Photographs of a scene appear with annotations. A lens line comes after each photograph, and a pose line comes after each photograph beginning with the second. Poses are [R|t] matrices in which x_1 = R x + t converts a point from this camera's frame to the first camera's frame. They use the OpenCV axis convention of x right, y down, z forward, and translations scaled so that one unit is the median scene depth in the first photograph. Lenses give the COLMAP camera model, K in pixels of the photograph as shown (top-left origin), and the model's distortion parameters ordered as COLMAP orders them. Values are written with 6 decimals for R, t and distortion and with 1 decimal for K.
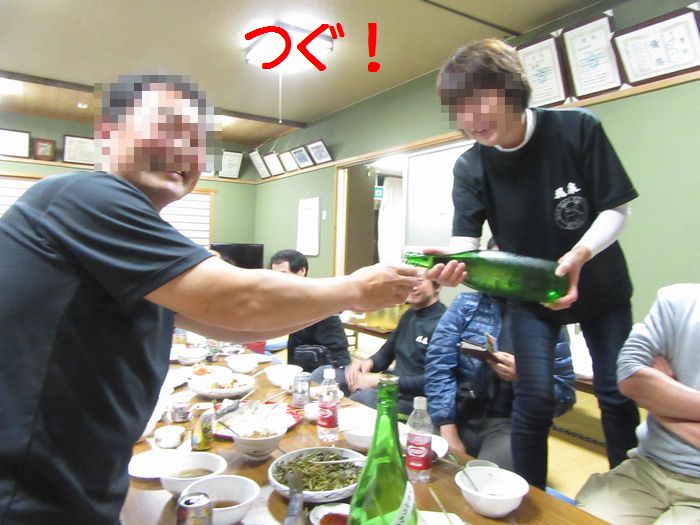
lens RADIAL K [[513.6, 0, 350.9], [0, 513.6, 266.3], [0, 0, 1]] dist [-0.021036, 0.021216]
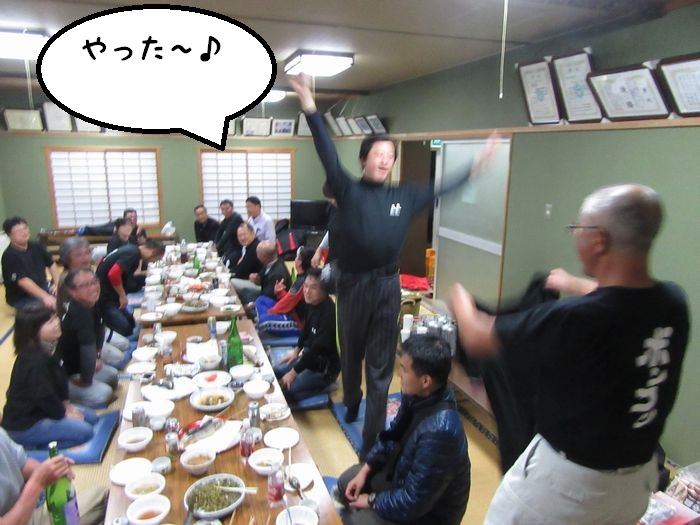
lens RADIAL K [[513.6, 0, 351.3], [0, 513.6, 260.6], [0, 0, 1]] dist [-0.021036, 0.021216]
pose [[0.971110, 0.036219, -0.235870, 0.142675], [0.005438, 0.984800, 0.173608, -0.123583], [0.238572, -0.169875, 0.956152, -0.070016]]
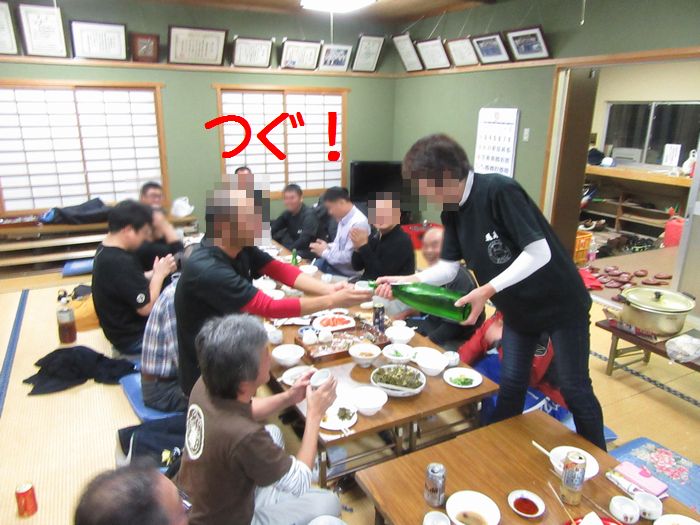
lens RADIAL K [[513.6, 0, 348.1], [0, 513.6, 259.8], [0, 0, 1]] dist [-0.021036, 0.021216]
pose [[0.996141, 0.009302, -0.087271, -0.233563], [0.012794, 0.968355, 0.249248, -0.109566], [0.086827, -0.249403, 0.964499, 0.220044]]
